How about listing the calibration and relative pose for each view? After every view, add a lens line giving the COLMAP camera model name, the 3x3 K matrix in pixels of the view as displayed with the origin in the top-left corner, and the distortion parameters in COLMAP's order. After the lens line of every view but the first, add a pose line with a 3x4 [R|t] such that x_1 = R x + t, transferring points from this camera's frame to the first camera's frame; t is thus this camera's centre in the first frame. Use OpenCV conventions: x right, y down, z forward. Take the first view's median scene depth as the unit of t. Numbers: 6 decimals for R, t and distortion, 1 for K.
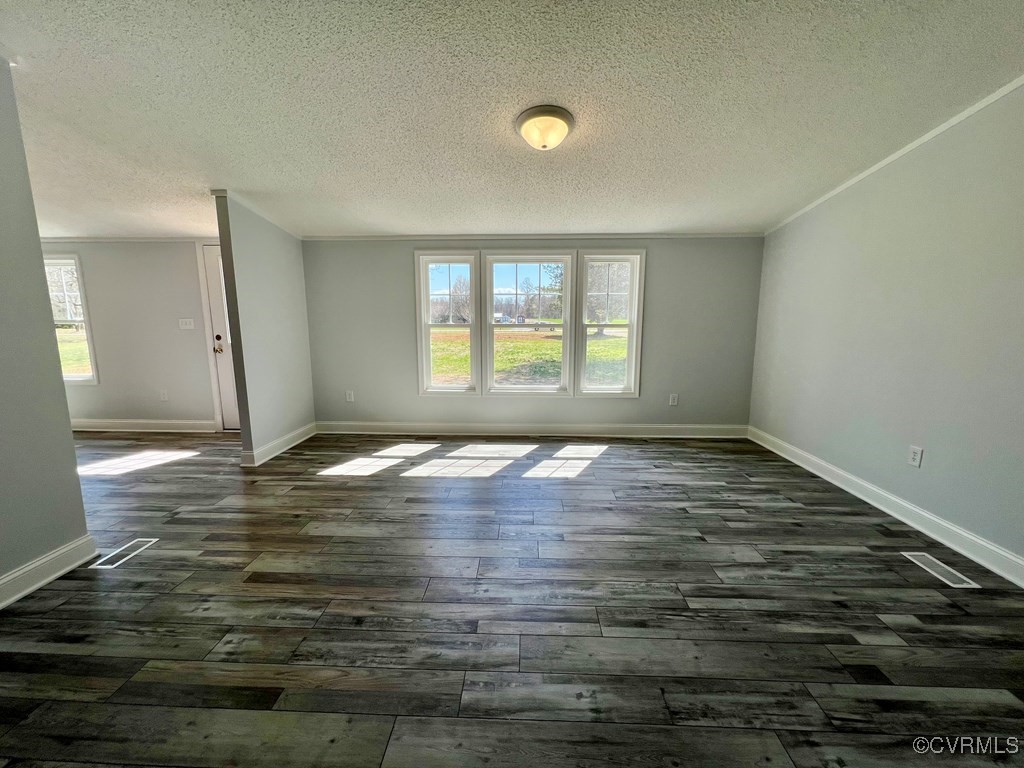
lens RADIAL K [[409.3, 0, 516.7], [0, 409.3, 377.3], [0, 0, 1]] dist [0.001878, -0.000016]
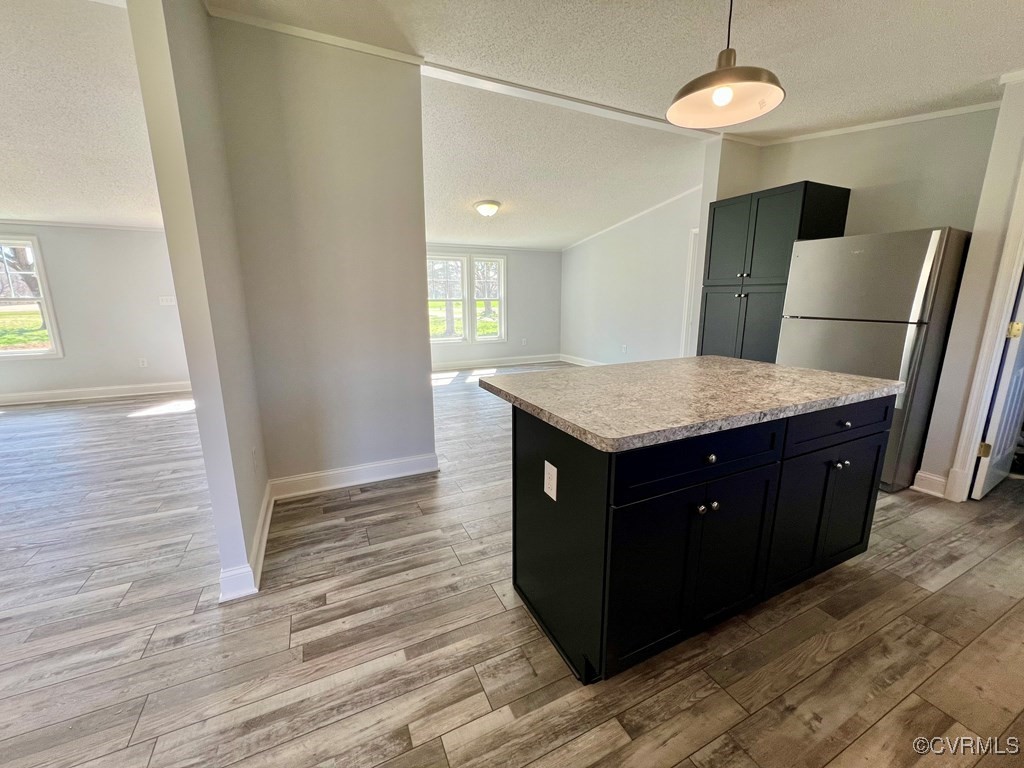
lens RADIAL K [[409.3, 0, 507.8], [0, 409.3, 382.3], [0, 0, 1]] dist [0.001878, -0.000016]
pose [[0.890993, -0.092580, 0.444477, -0.590289], [0.066141, 0.995013, 0.074666, 0.109248], [-0.449173, -0.037129, 0.892673, -0.676242]]
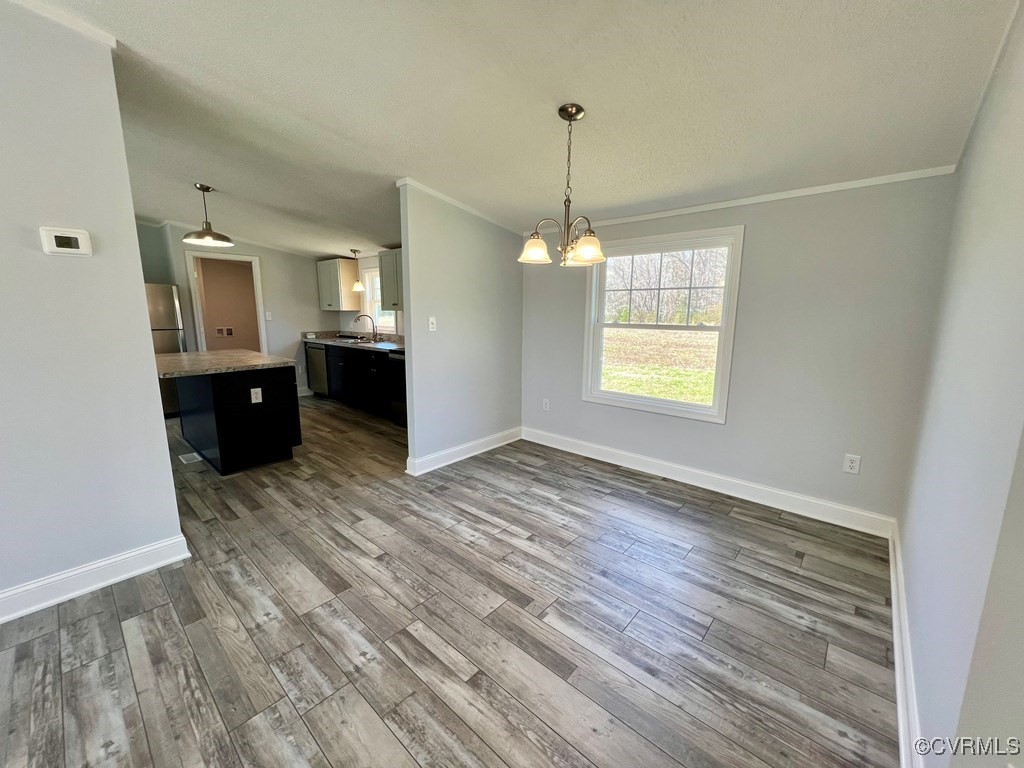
lens RADIAL K [[409.3, 0, 516.3], [0, 409.3, 380.3], [0, 0, 1]] dist [0.001878, -0.000016]
pose [[-0.770750, -0.112914, 0.627052, -1.494625], [0.090728, 0.954691, 0.283433, -0.023048], [-0.630644, 0.275348, -0.725584, -0.014341]]
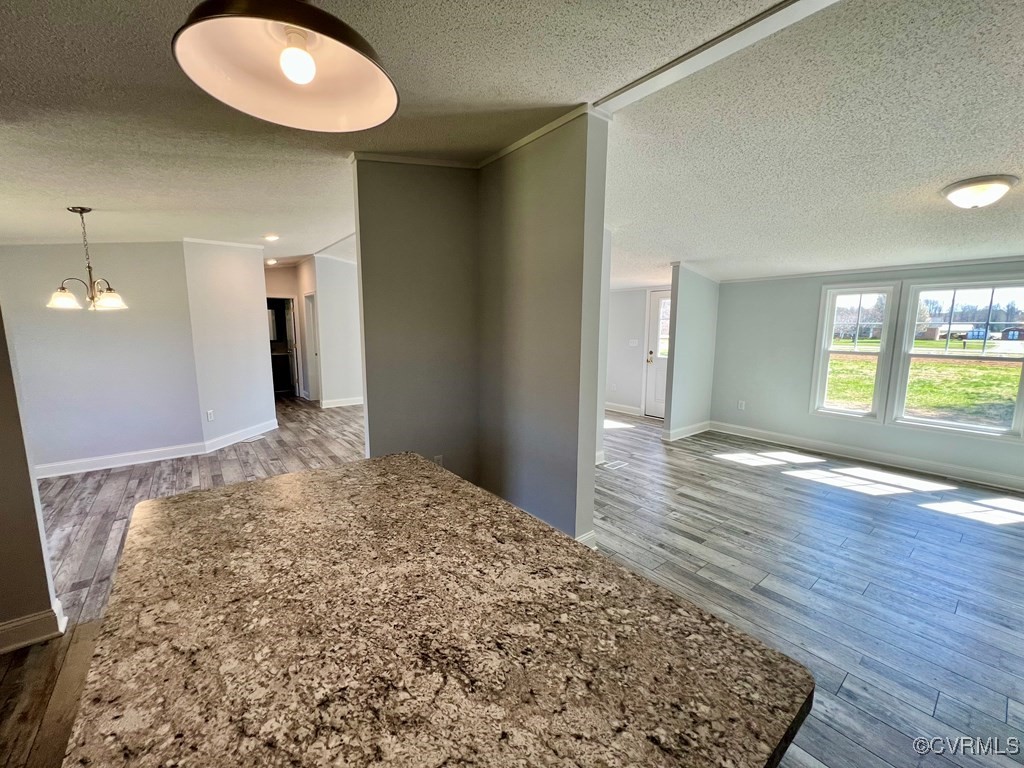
lens RADIAL K [[409.3, 0, 505.9], [0, 409.3, 379.5], [0, 0, 1]] dist [0.001878, -0.000016]
pose [[0.632887, 0.102271, -0.767460, 0.105153], [-0.117509, 0.992443, 0.035348, 0.012240], [0.765274, 0.067813, 0.640122, -0.429217]]
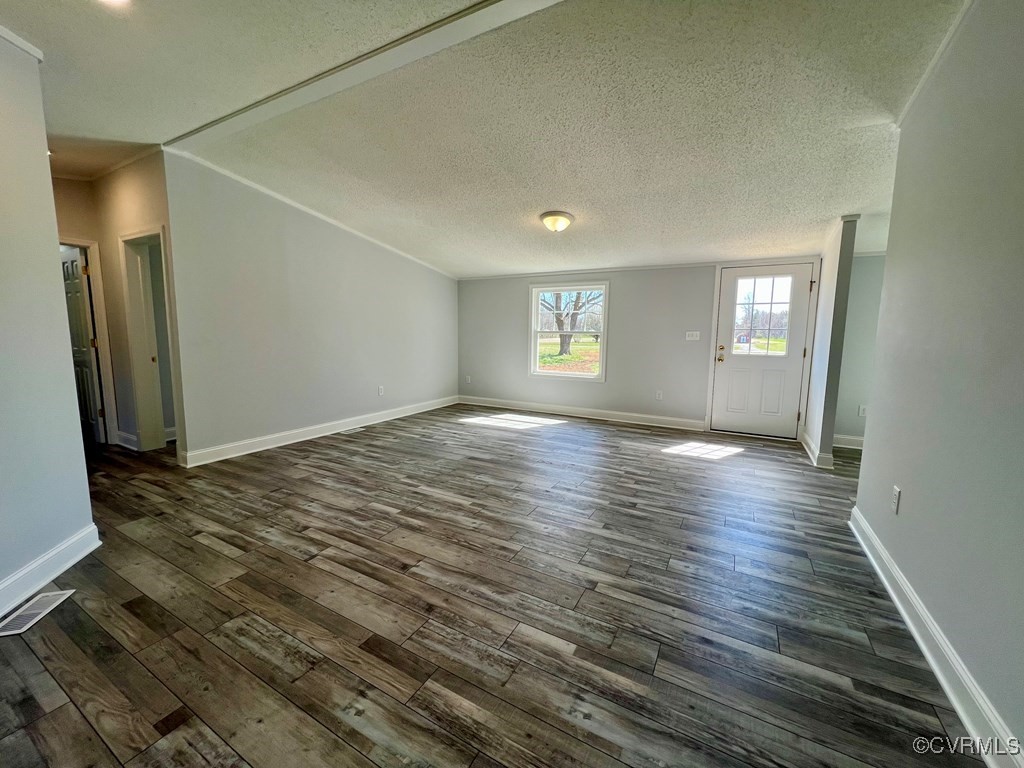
lens RADIAL K [[409.3, 0, 506.9], [0, 409.3, 380.1], [0, 0, 1]] dist [0.001878, -0.000016]
pose [[0.882721, 0.068596, -0.464863, -0.916346], [-0.083584, 0.996432, -0.011681, 0.069211], [0.462403, 0.049166, 0.885306, -0.345951]]
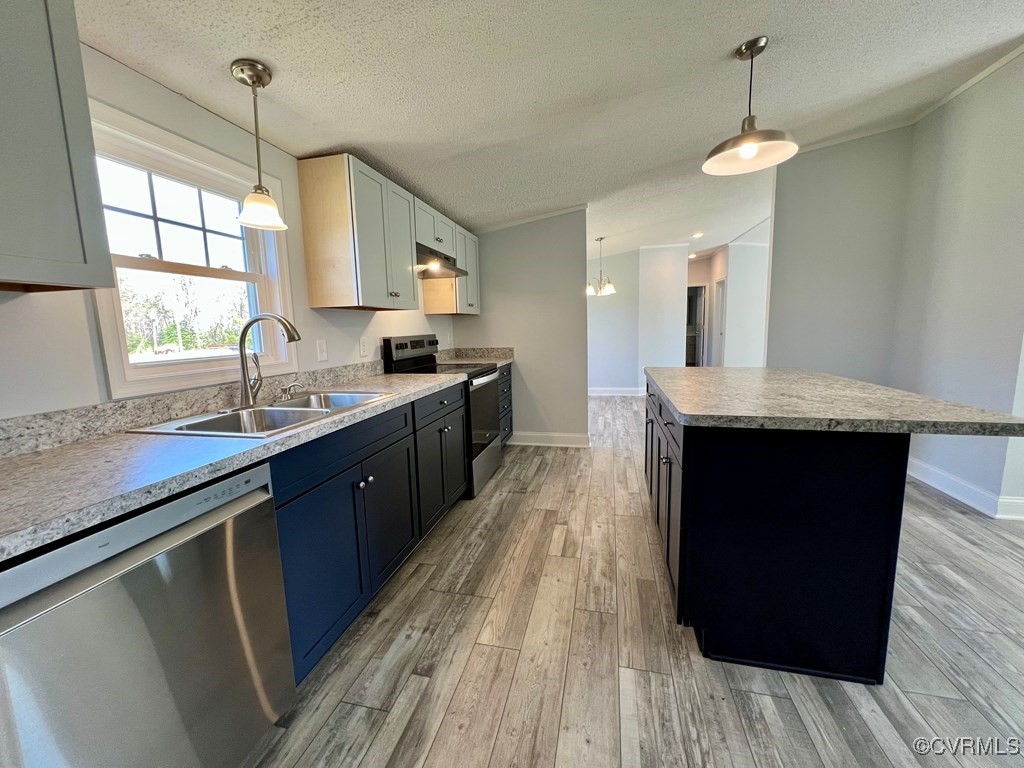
lens RADIAL K [[409.3, 0, 509.9], [0, 409.3, 381.4], [0, 0, 1]] dist [0.001878, -0.000016]
pose [[-0.210161, 0.136319, -0.968117, 0.467440], [-0.116506, 0.979683, 0.163239, 0.104576], [0.970700, 0.147098, -0.190009, -0.539762]]
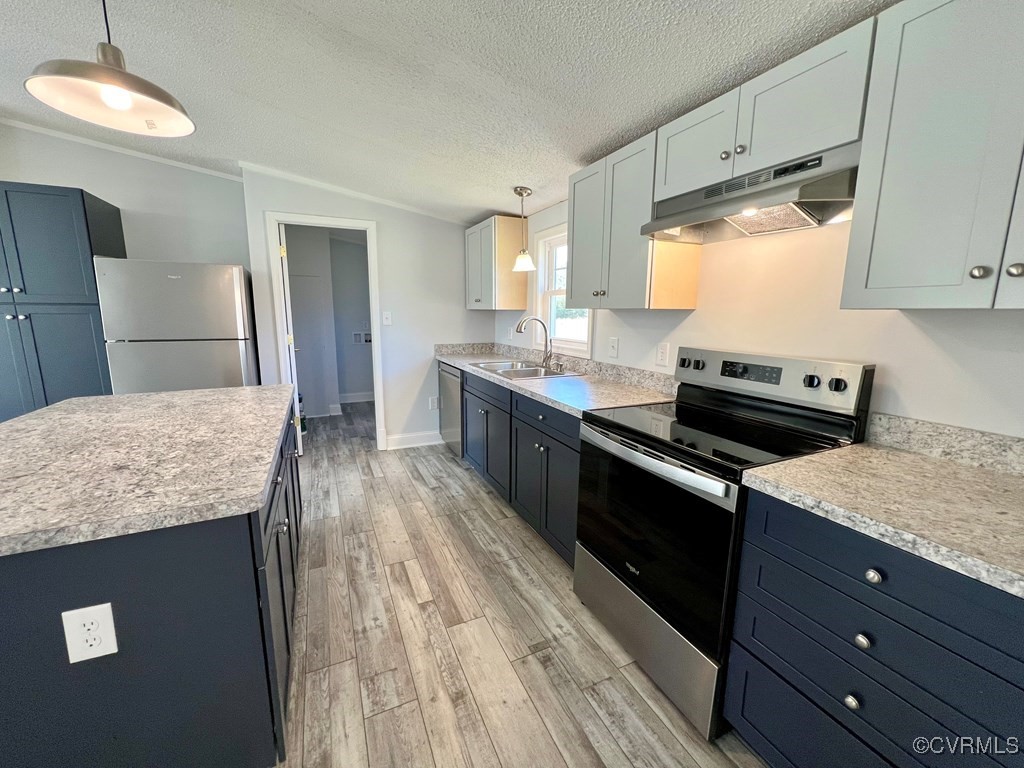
lens RADIAL K [[409.3, 0, 510.1], [0, 409.3, 383.1], [0, 0, 1]] dist [0.001878, -0.000016]
pose [[-0.444916, -0.155330, 0.881999, -0.694696], [0.127915, 0.963725, 0.234248, 0.065200], [-0.886390, 0.217041, -0.408907, -0.491288]]
